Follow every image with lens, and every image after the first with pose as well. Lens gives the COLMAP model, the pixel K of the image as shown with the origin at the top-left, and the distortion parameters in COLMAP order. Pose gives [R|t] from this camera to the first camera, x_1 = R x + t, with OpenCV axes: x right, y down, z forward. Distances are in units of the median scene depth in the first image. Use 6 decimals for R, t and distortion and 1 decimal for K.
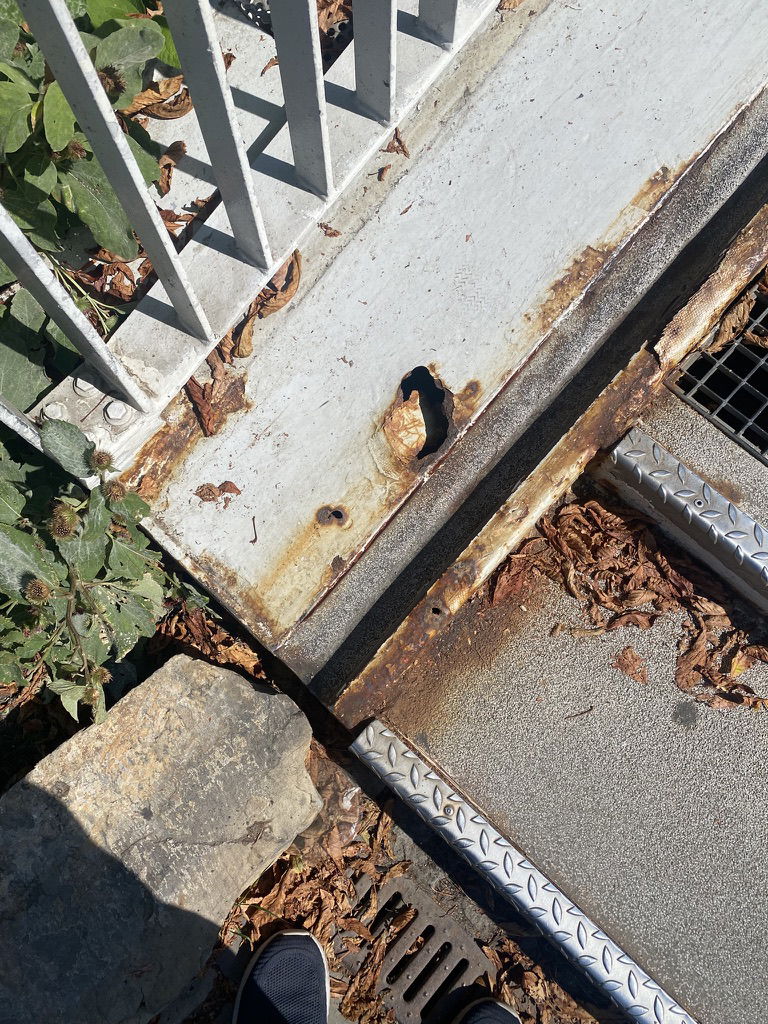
lens RADIAL K [[788.7, 0, 384.0], [0, 788.7, 512.0], [0, 0, 1]] dist [0.028300, -0.009706]
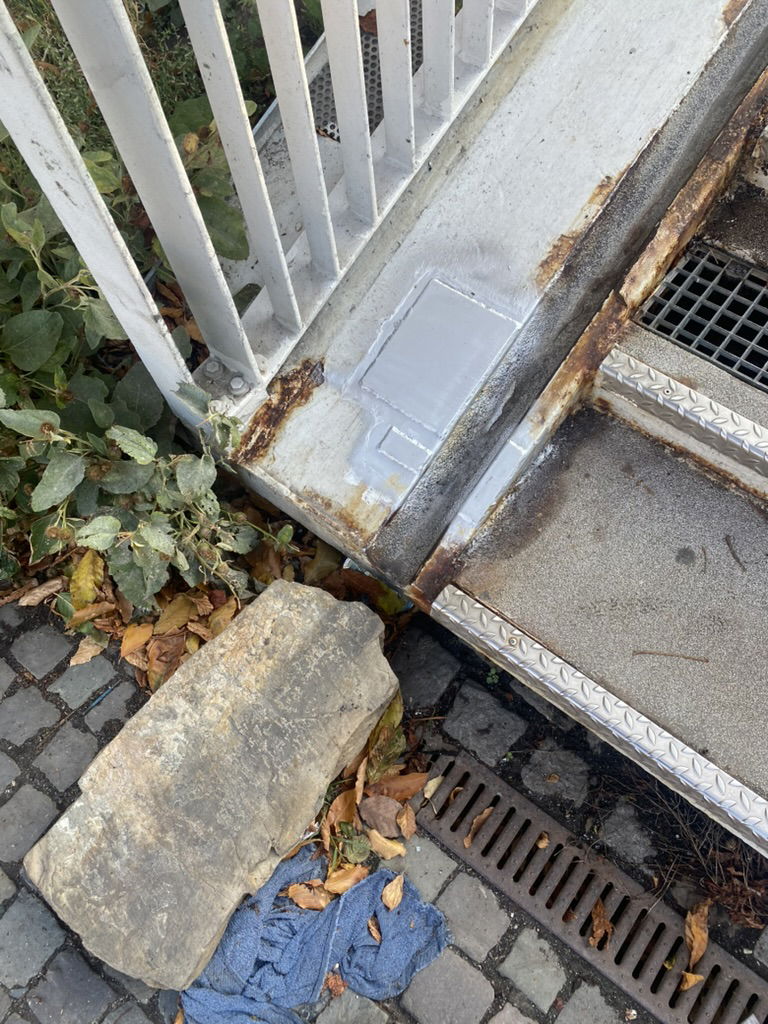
lens RADIAL K [[788.7, 0, 384.0], [0, 788.7, 512.0], [0, 0, 1]] dist [0.028300, -0.009706]
pose [[0.994074, -0.104700, -0.029235, -0.065783], [0.098239, 0.980405, -0.170747, 0.354599], [0.046539, 0.166863, 0.984881, -0.314154]]
